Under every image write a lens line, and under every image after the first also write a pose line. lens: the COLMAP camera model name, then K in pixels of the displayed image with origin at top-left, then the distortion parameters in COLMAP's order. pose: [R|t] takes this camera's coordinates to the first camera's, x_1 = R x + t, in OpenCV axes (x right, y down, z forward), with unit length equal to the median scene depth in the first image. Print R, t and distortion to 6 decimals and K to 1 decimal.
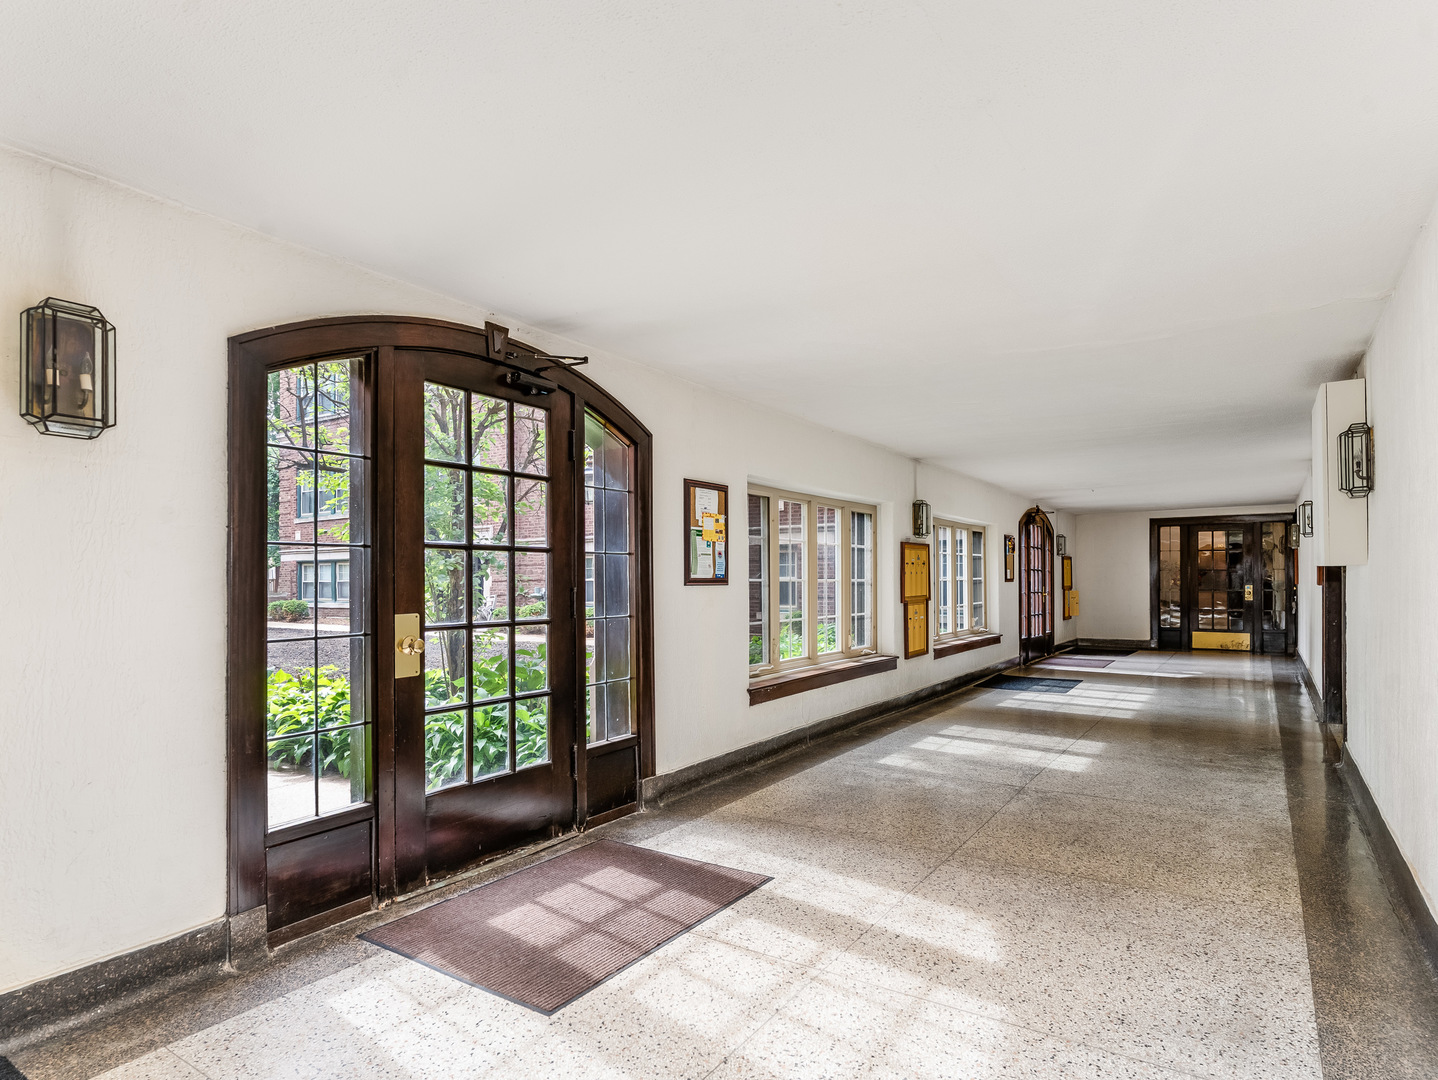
lens RADIAL K [[764.5, 0, 721.4], [0, 764.5, 572.2], [0, 0, 1]] dist [-0.001262, 0.000955]
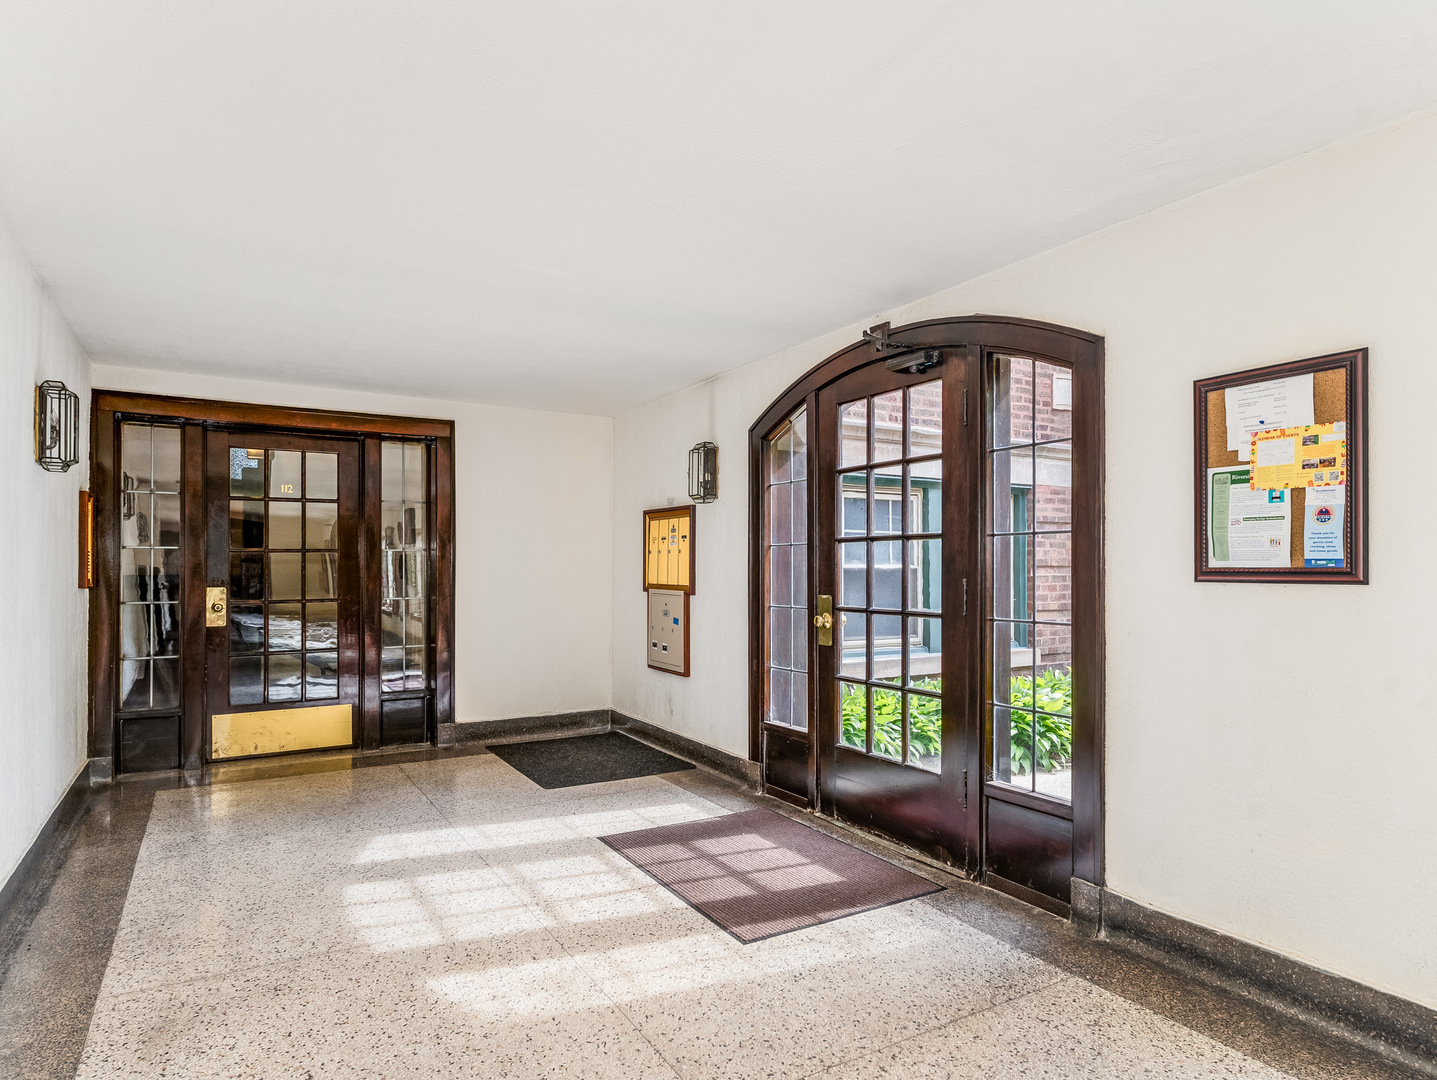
lens RADIAL K [[807.7, 0, 718.5], [0, 807.7, 540.0], [0, 0, 1]] dist [-0.002690, -0.001161]
pose [[-0.393618, -0.026080, -0.918904, 0.890919], [0.010042, 0.999416, -0.032667, 0.005413], [0.919219, -0.022086, -0.393126, 1.354954]]
